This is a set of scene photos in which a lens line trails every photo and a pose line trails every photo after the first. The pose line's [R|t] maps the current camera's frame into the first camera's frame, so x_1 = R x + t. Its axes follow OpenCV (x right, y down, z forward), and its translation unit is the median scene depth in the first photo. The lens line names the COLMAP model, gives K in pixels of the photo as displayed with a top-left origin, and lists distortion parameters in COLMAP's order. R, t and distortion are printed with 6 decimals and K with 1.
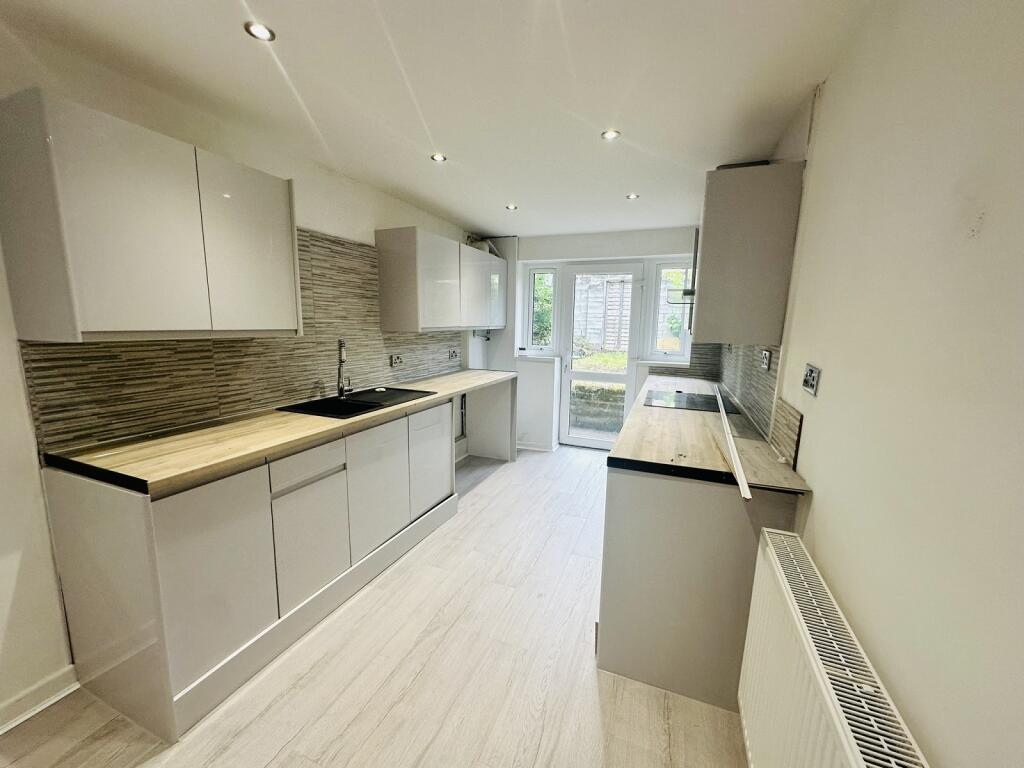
lens RADIAL K [[401.0, 0, 508.9], [0, 401.0, 384.1], [0, 0, 1]] dist [-0.020795, 0.001739]
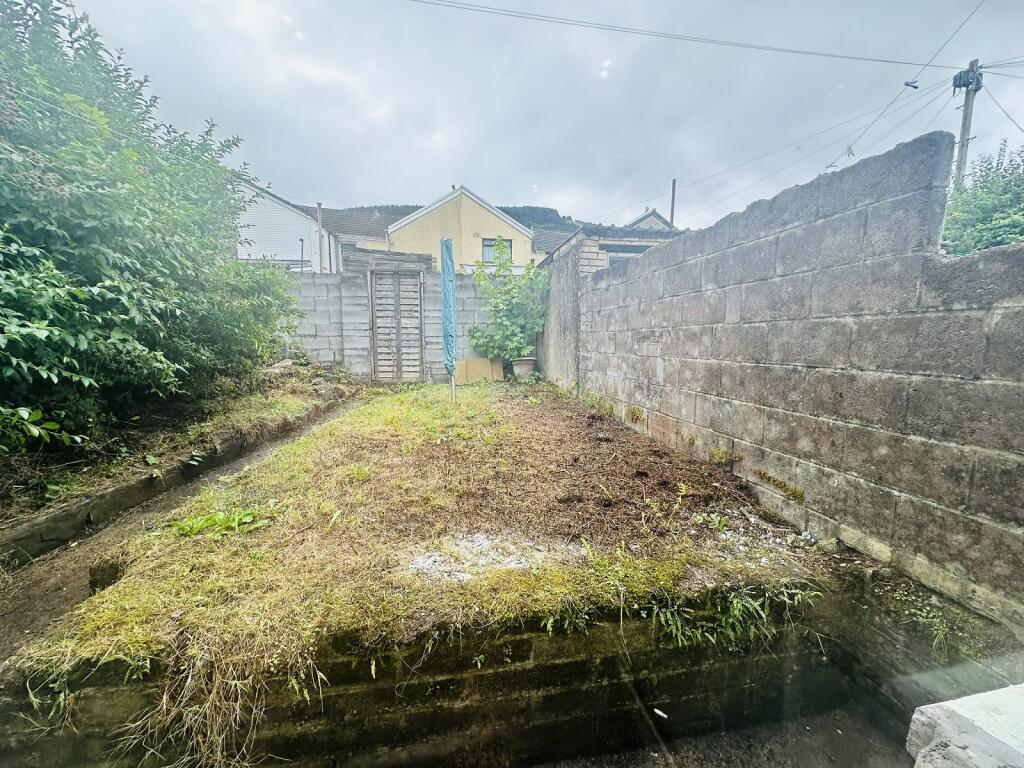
lens RADIAL K [[401.0, 0, 513.3], [0, 401.0, 384.3], [0, 0, 1]] dist [-0.020795, 0.001739]
pose [[0.828936, -0.084210, 0.552969, 0.072463], [0.094161, 0.995502, 0.010449, -0.070134], [-0.551361, 0.043407, 0.833136, 0.376509]]
